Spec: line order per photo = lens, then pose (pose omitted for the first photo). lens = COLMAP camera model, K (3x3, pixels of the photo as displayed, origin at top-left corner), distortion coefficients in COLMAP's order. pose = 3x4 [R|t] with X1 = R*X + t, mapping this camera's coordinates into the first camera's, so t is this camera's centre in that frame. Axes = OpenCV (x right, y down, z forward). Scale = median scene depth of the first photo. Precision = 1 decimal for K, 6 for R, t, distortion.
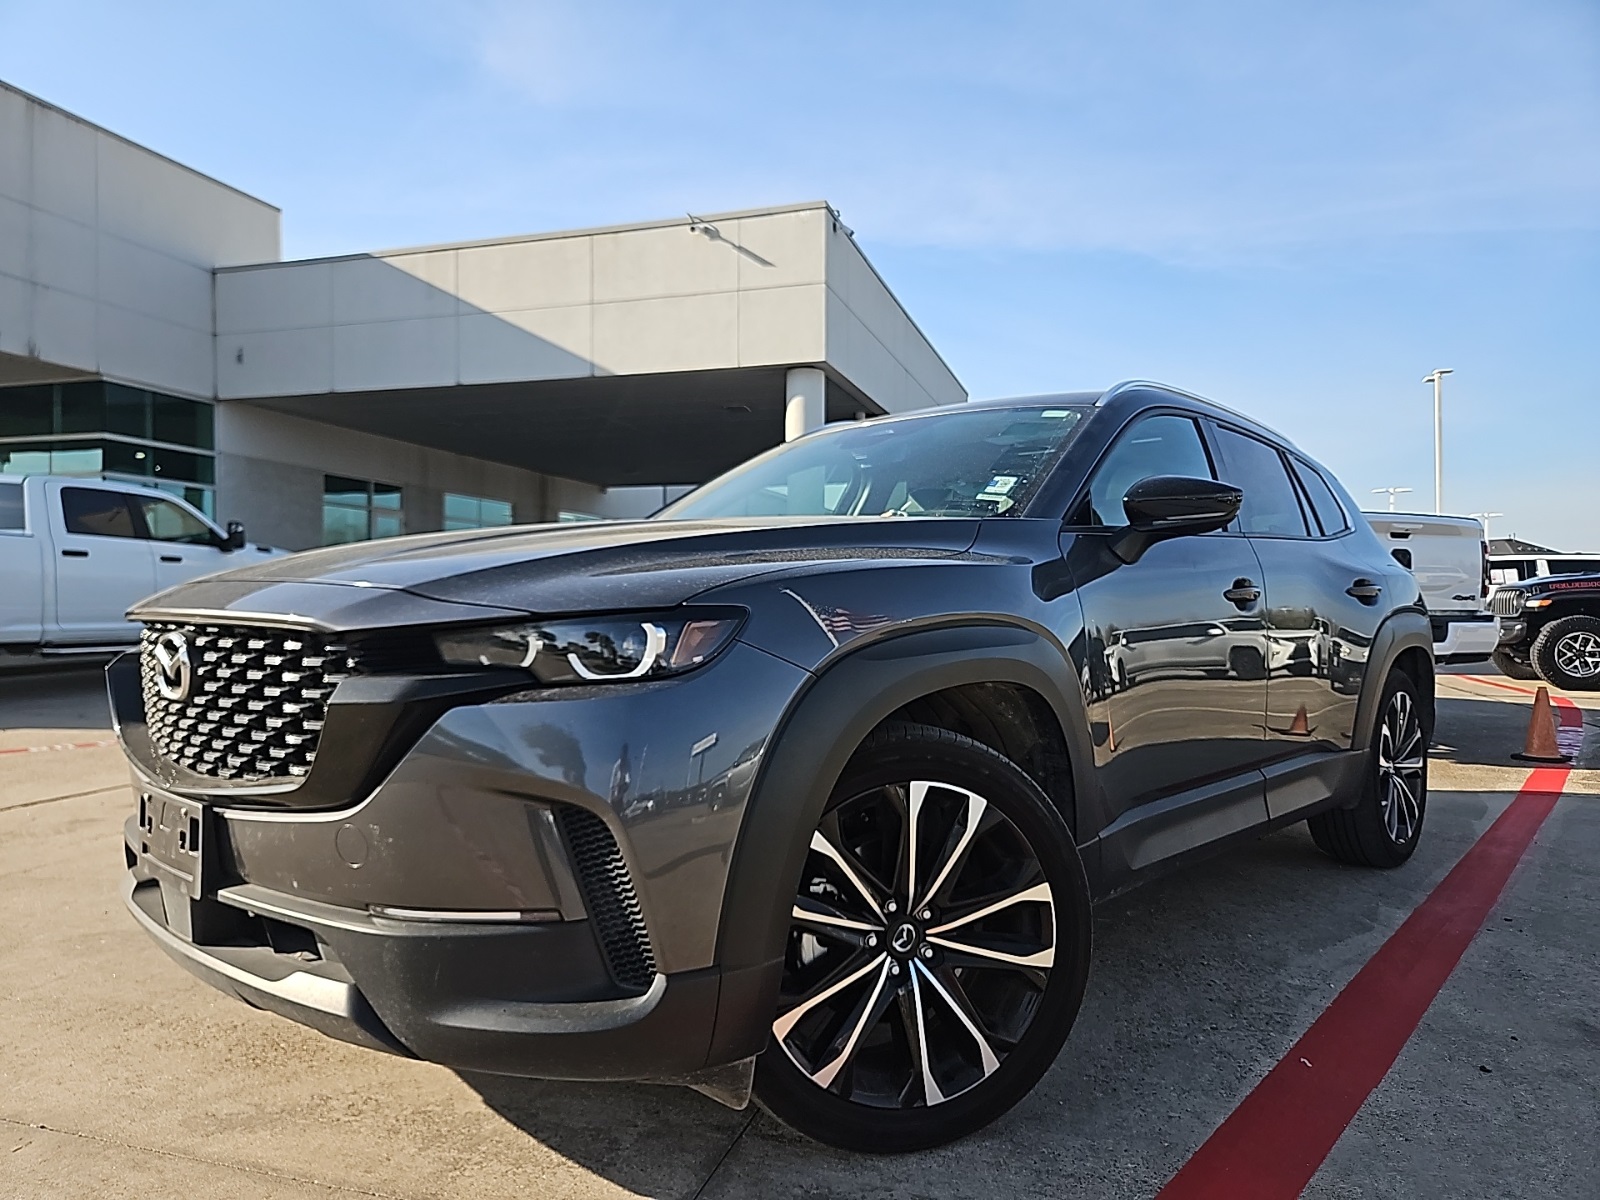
lens RADIAL K [[1082.2, 0, 789.1], [0, 1082.2, 597.0], [0, 0, 1]] dist [0.063534, -0.059091]
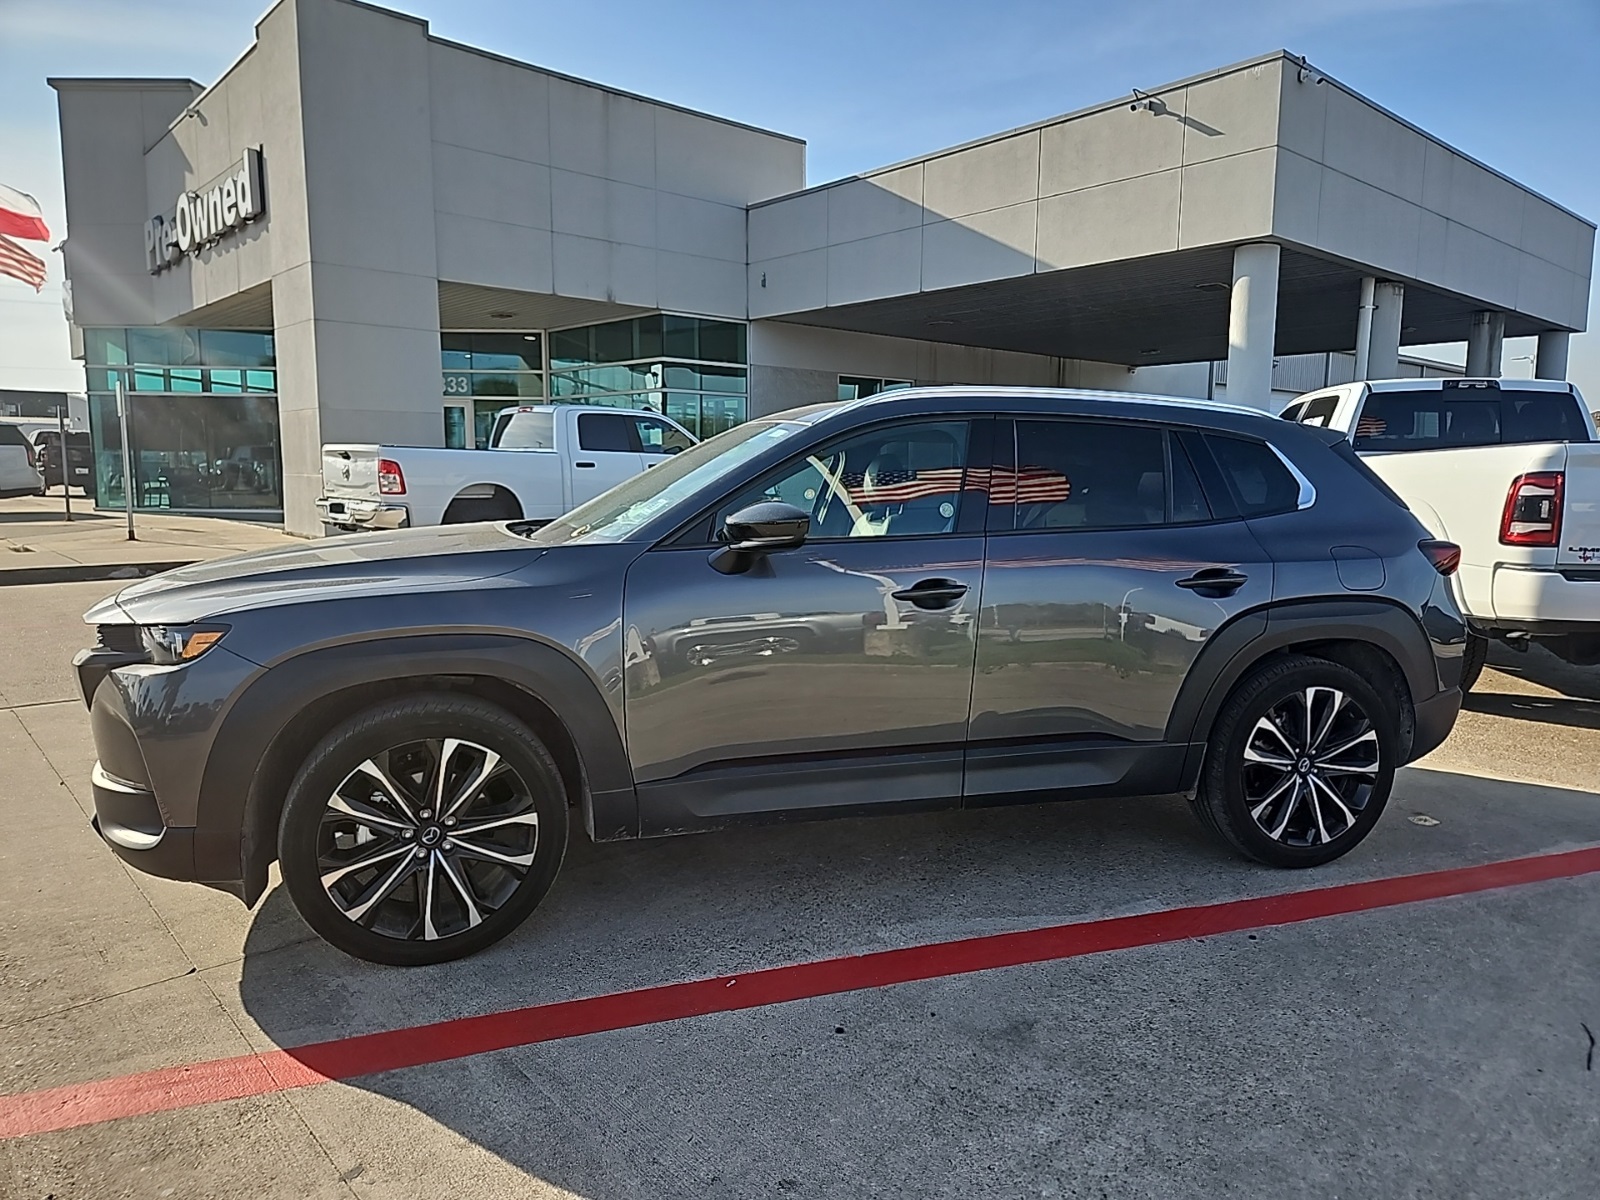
lens RADIAL K [[1060.9, 0, 800.0], [0, 1060.9, 600.0], [0, 0, 1]] dist [0.032295, -0.000247]
pose [[0.858688, 0.067453, -0.508041, 0.172928], [-0.003583, 0.992067, 0.125662, -0.027445], [0.512487, -0.106084, 0.852117, 0.003297]]
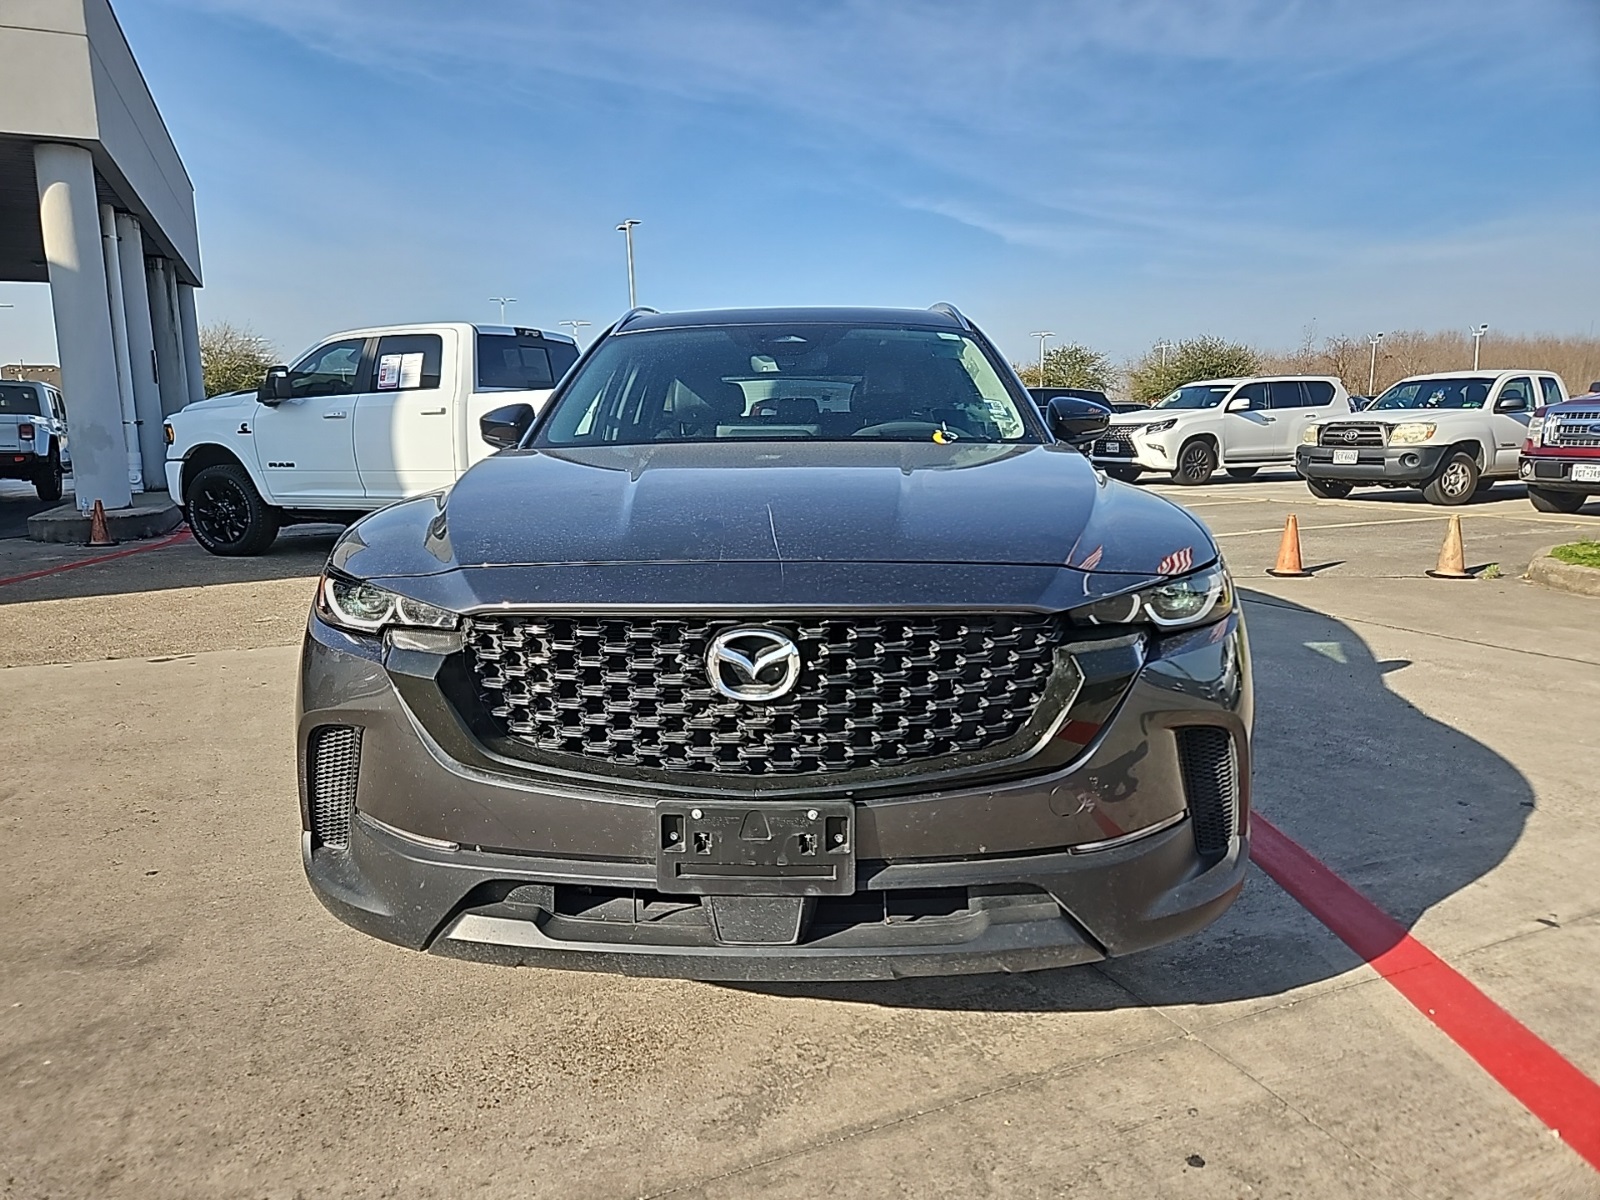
lens RADIAL K [[1082.2, 0, 789.1], [0, 1082.2, 597.0], [0, 0, 1]] dist [0.063534, -0.059091]
pose [[0.753194, -0.125373, 0.645741, -0.134277], [0.019787, 0.985543, 0.168266, -0.016845], [-0.657501, -0.113960, 0.744786, 0.040431]]
